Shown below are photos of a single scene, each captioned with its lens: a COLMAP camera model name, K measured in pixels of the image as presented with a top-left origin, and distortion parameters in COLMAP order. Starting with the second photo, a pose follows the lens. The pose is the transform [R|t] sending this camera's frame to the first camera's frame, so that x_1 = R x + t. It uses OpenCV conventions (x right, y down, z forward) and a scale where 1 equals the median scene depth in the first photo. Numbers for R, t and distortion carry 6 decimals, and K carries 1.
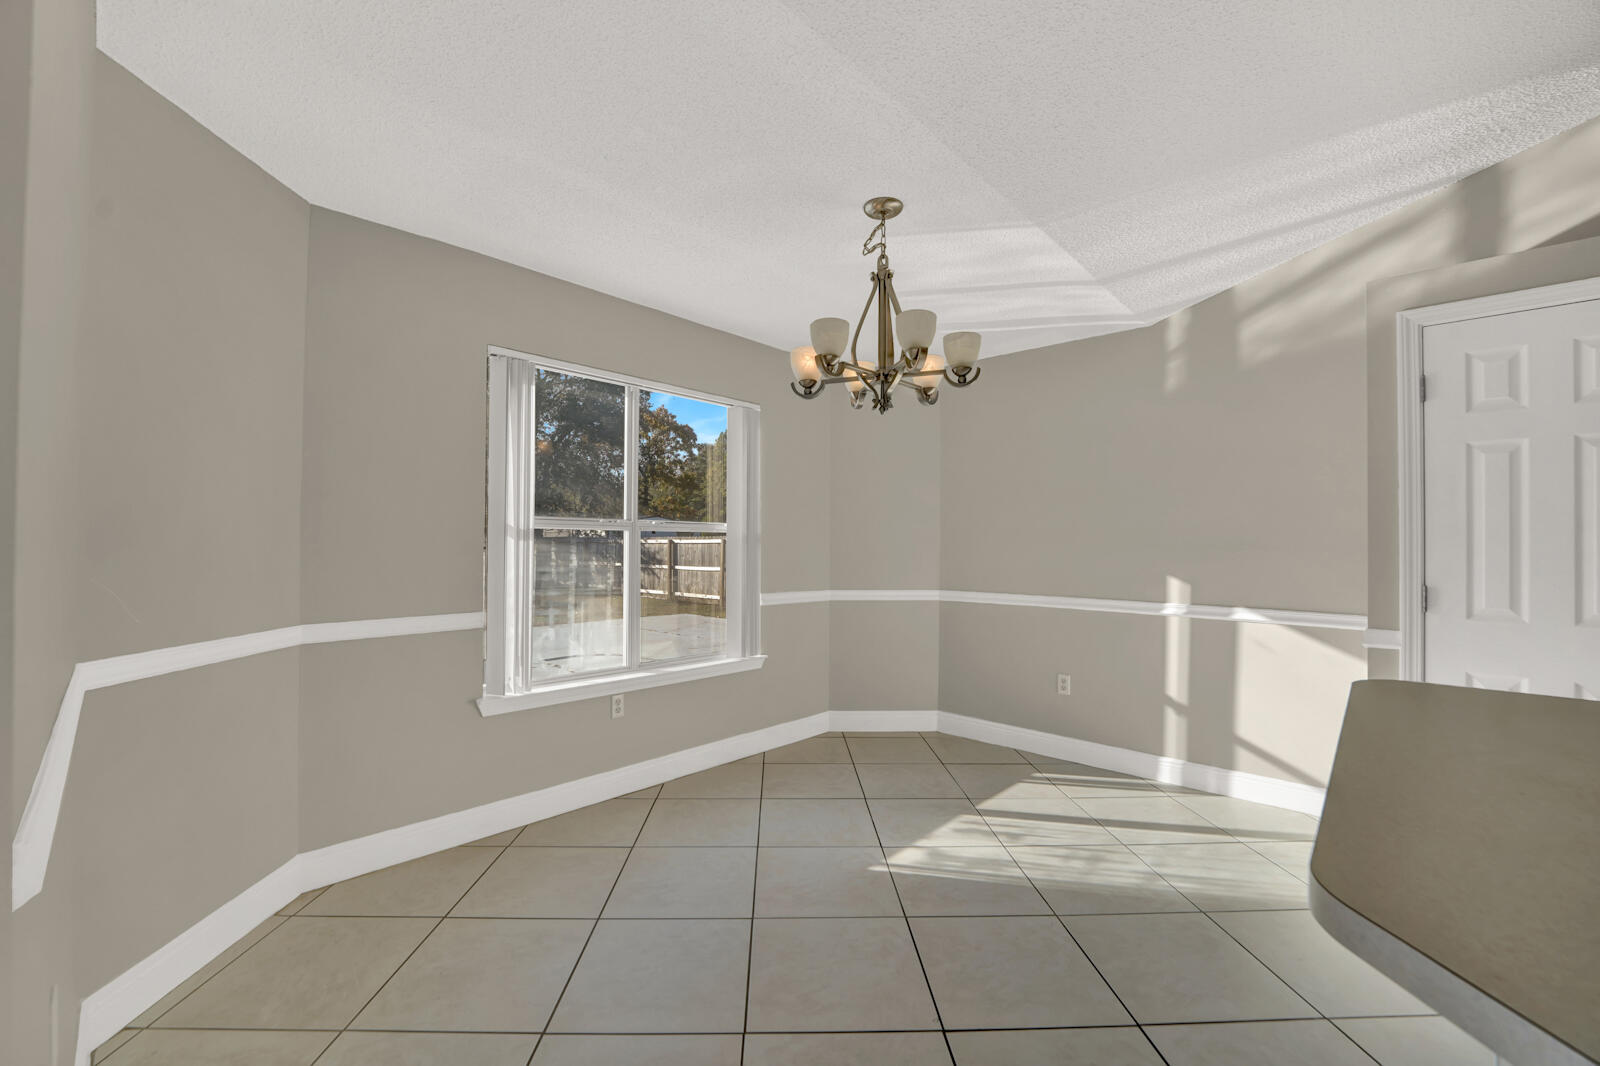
lens RADIAL K [[650.2, 0, 797.6], [0, 650.2, 536.6], [0, 0, 1]] dist [-0.020491, 0.000081]
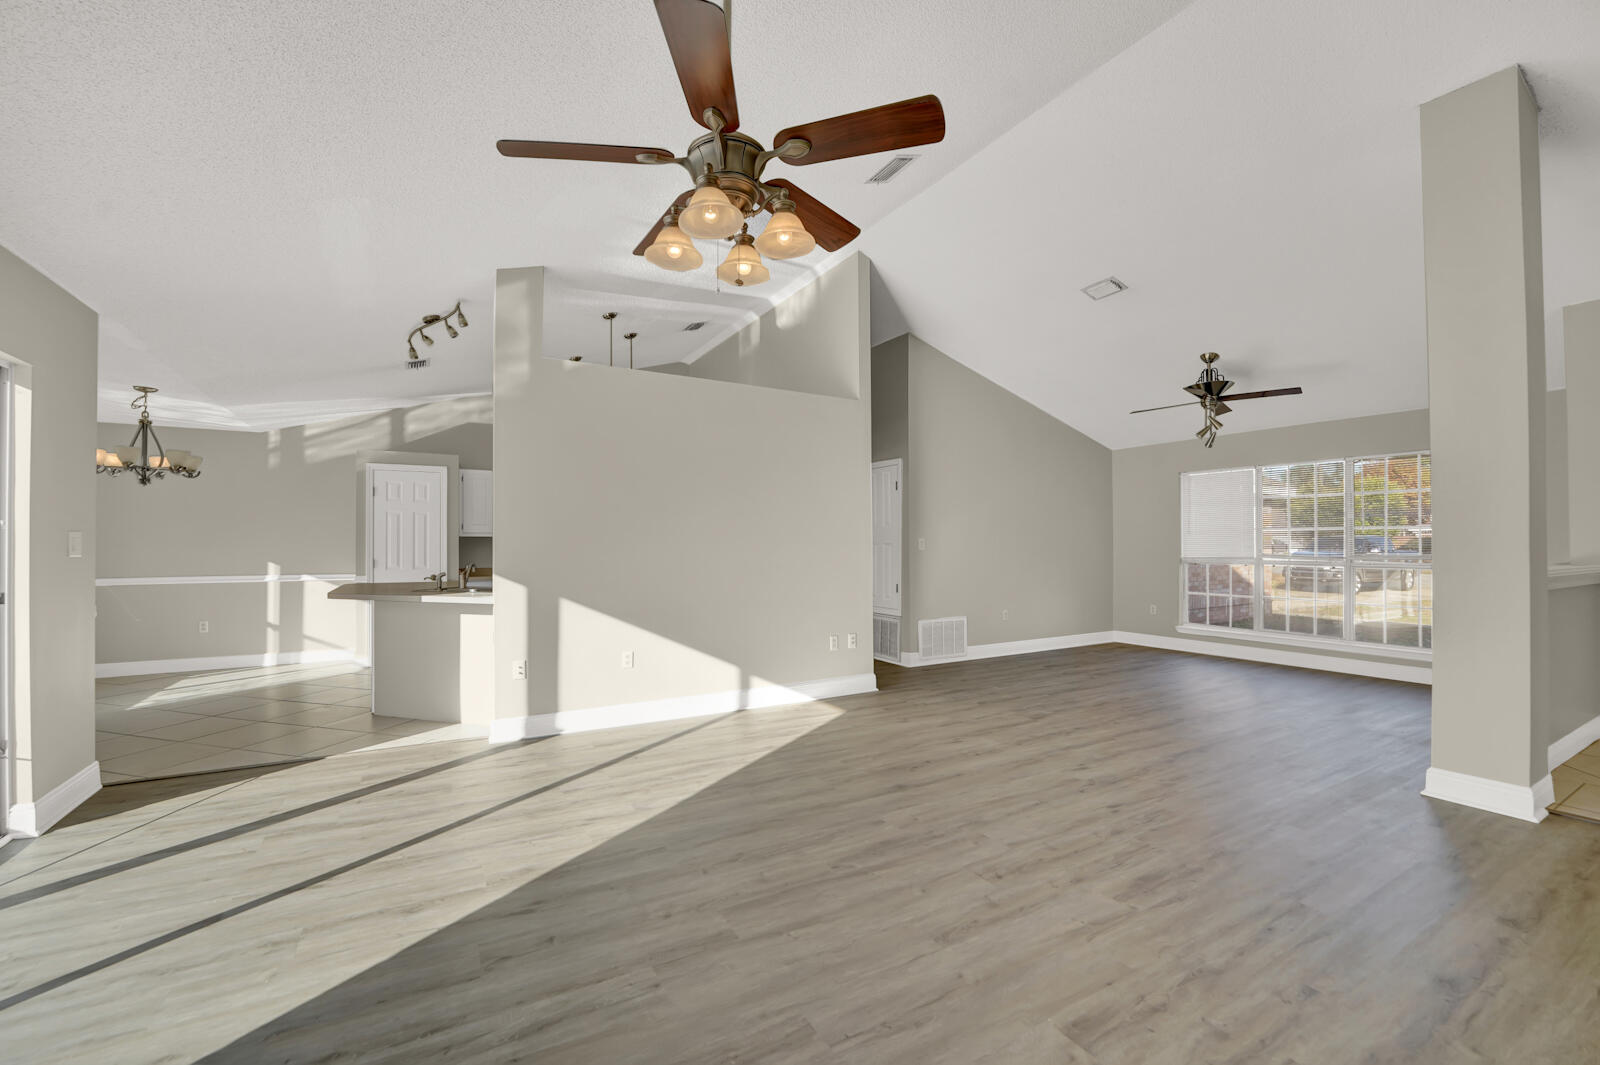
lens RADIAL K [[651.9, 0, 799.7], [0, 651.9, 538.9], [0, 0, 1]] dist [-0.023006, 0.000207]
pose [[0.287120, 0.002329, 0.957892, -1.012901], [-0.002609, 0.999995, -0.001649, -0.011285], [-0.957891, -0.002026, 0.287125, -1.352724]]
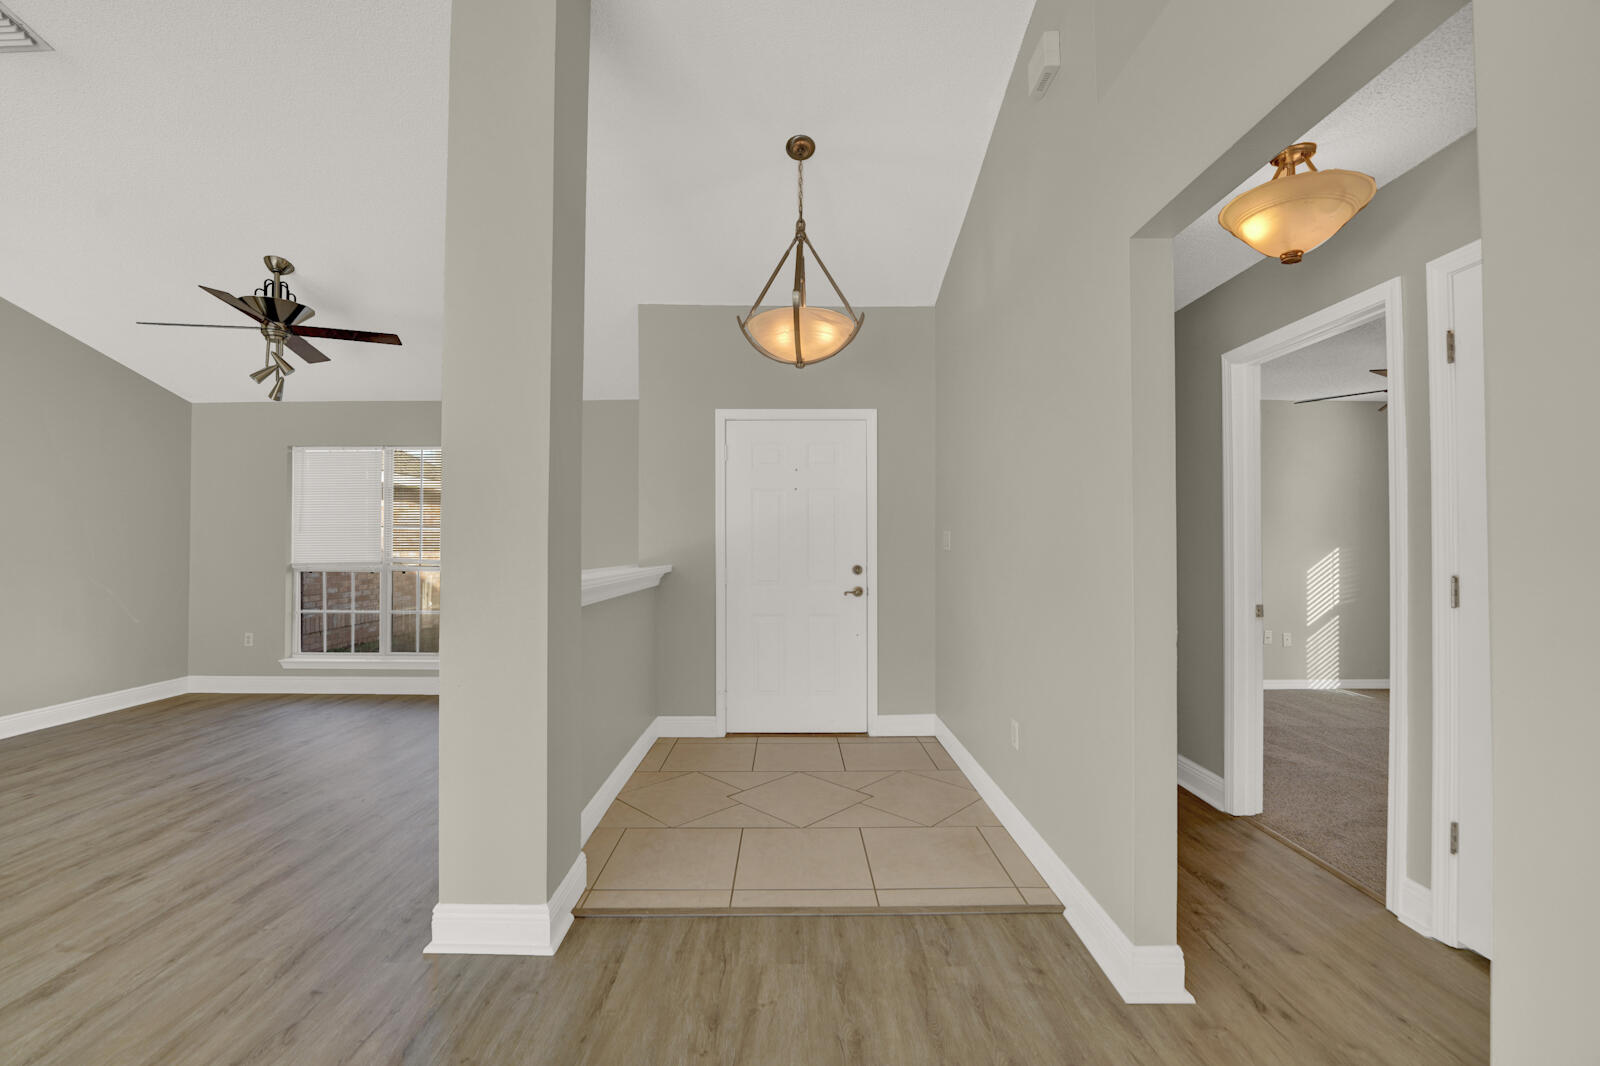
lens RADIAL K [[641.2, 0, 802.1], [0, 641.2, 537.3], [0, 0, 1]] dist [-0.024980, 0.000000]
pose [[-0.687920, -0.000682, 0.725787, -0.411861], [-0.009664, 0.999920, -0.008219, -0.018282], [-0.725723, -0.012668, -0.687871, -1.903422]]
